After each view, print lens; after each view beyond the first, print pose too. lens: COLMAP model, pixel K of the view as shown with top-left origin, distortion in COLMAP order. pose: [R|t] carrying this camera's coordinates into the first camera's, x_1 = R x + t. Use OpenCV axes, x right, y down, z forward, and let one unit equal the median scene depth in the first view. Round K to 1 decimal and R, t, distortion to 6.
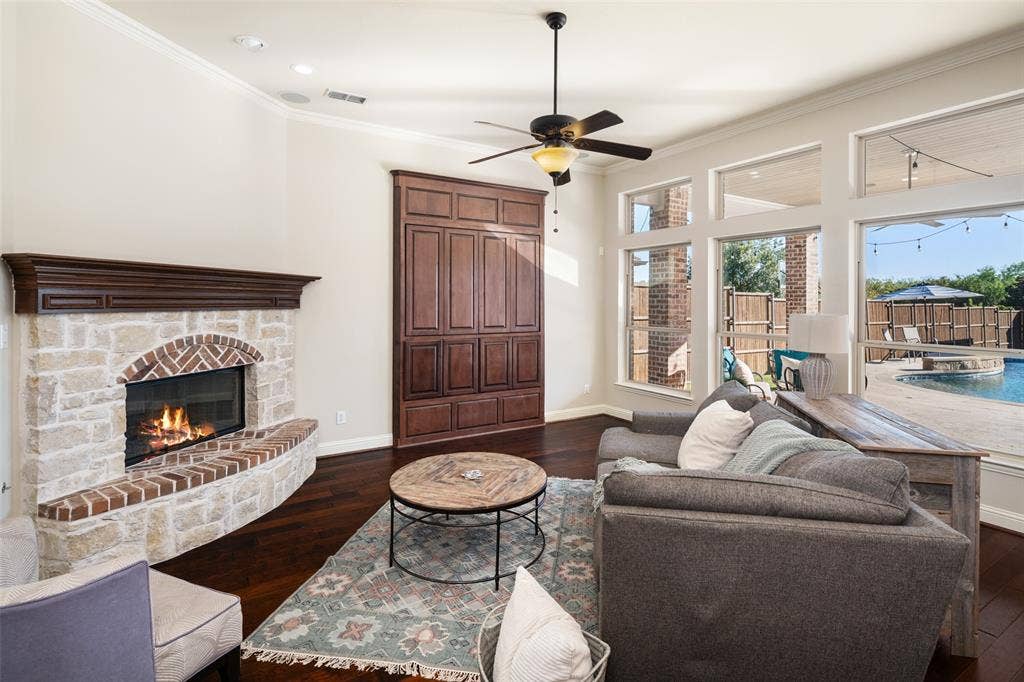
lens RADIAL K [[501.0, 0, 522.4], [0, 501.0, 299.5], [0, 0, 1]] dist [0.004736, -0.002876]
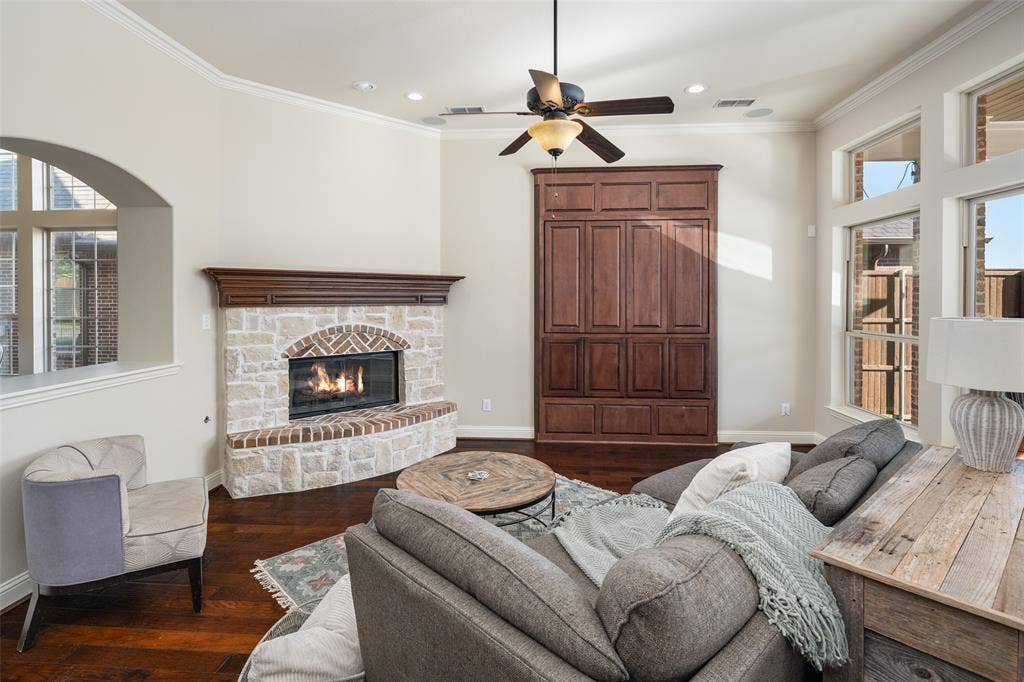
lens RADIAL K [[501.0, 0, 511.7], [0, 501.0, 301.2], [0, 0, 1]] dist [0.004736, -0.002876]
pose [[0.807322, -0.001652, -0.590109, 0.420515], [0.006433, 0.999961, 0.006001, 0.004669], [0.590077, -0.008641, 0.807301, 0.202359]]
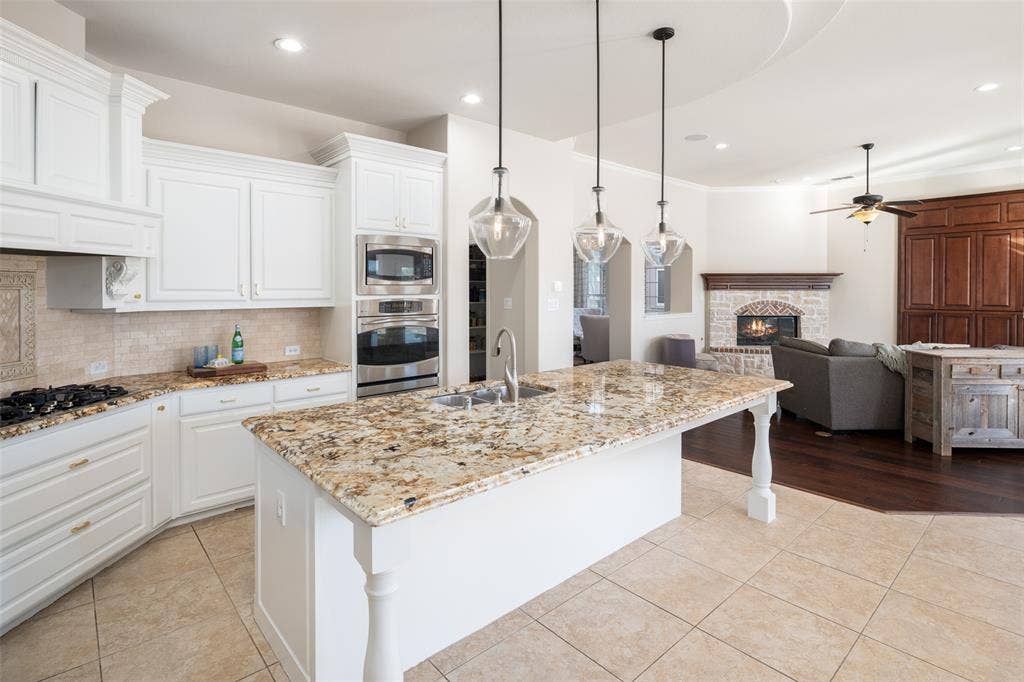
lens RADIAL K [[501.0, 0, 513.2], [0, 501.0, 291.7], [0, 0, 1]] dist [0.004736, -0.002876]
pose [[0.163699, 0.006188, -0.986491, 1.484949], [0.006093, 0.999955, 0.007283, 0.002980], [0.986492, -0.007203, 0.163654, -0.594408]]
